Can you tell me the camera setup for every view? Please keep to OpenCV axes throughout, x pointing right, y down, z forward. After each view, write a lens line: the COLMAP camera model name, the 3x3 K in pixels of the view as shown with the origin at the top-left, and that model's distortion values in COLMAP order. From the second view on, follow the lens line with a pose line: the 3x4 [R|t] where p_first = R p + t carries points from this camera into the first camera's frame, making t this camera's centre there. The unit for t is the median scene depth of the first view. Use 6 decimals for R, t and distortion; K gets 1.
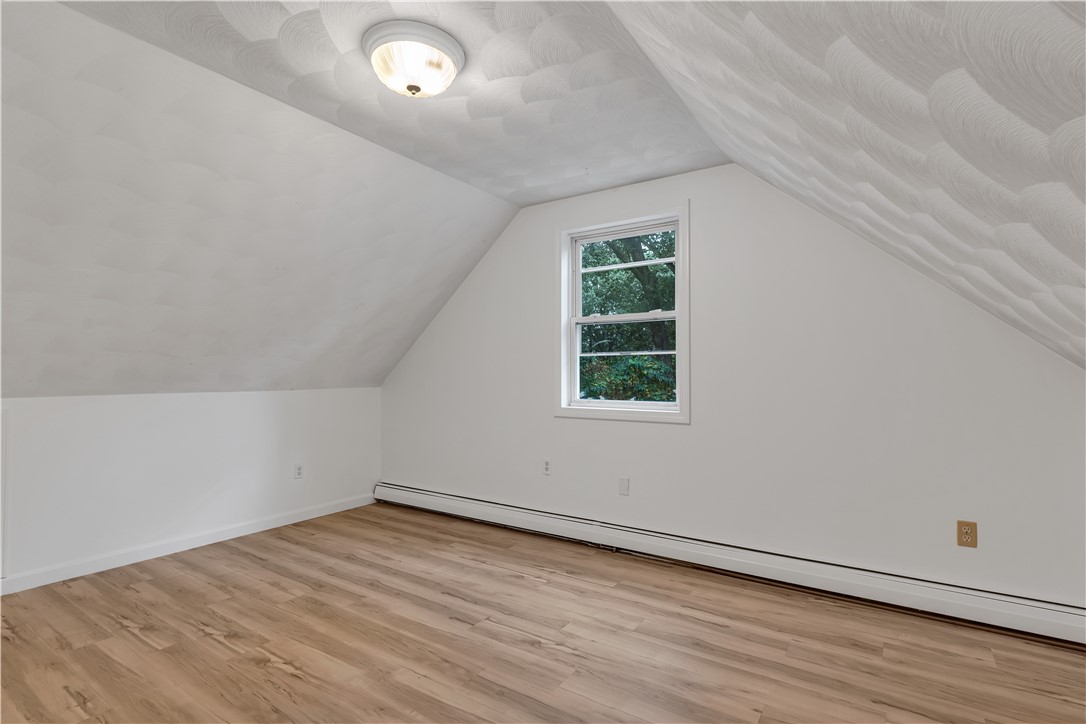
lens RADIAL K [[512.8, 0, 543.0], [0, 512.8, 362.0], [0, 0, 1]] dist [-0.002368, 0.000091]
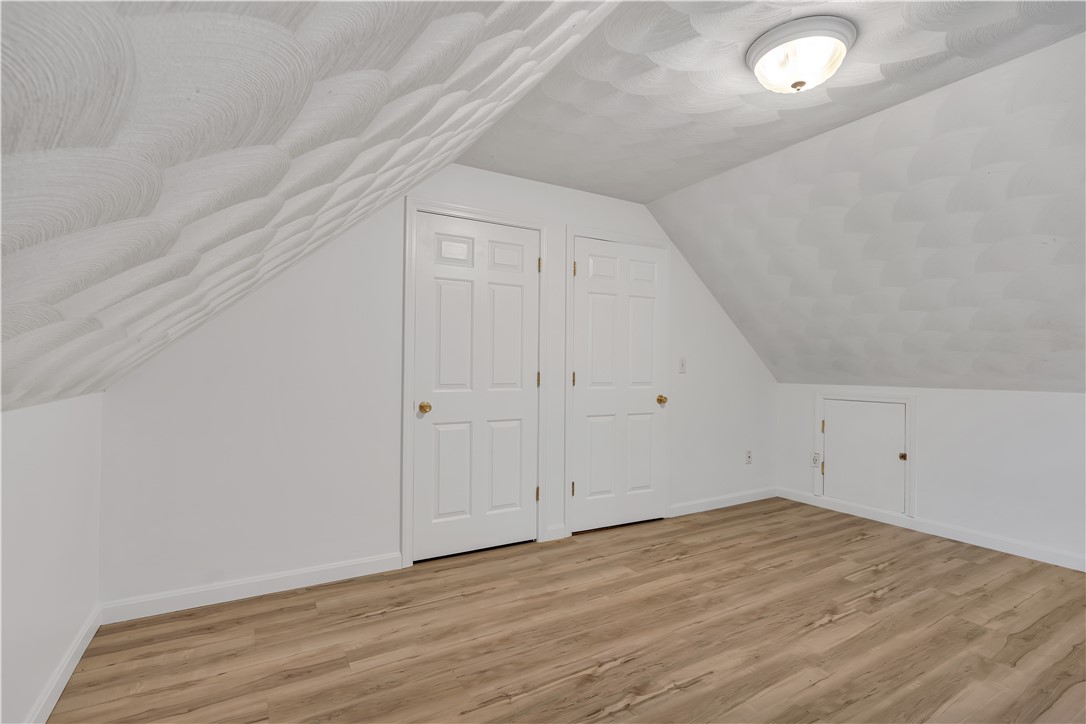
lens RADIAL K [[521.3, 0, 542.2], [0, 521.3, 354.6], [0, 0, 1]] dist [-0.025417, -0.000067]
pose [[-0.438723, -0.025509, -0.898260, 0.586072], [0.013137, 0.999308, -0.034795, 0.018412], [0.898526, -0.027065, -0.438085, 0.668100]]
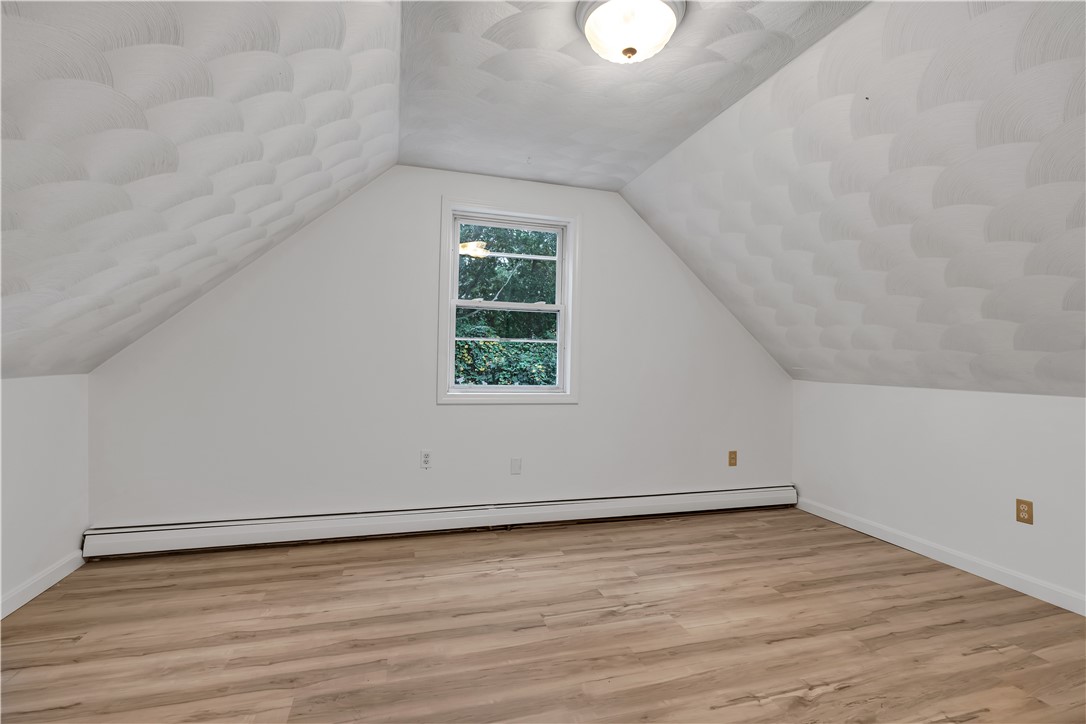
lens RADIAL K [[499.6, 0, 543.0], [0, 499.6, 362.0], [0, 0, 1]] dist [-0.002007, 0.000281]
pose [[0.644089, 0.010493, 0.764878, -0.701296], [-0.037122, 0.999157, 0.017553, 0.009059], [-0.764049, -0.039699, 0.643936, 0.353942]]
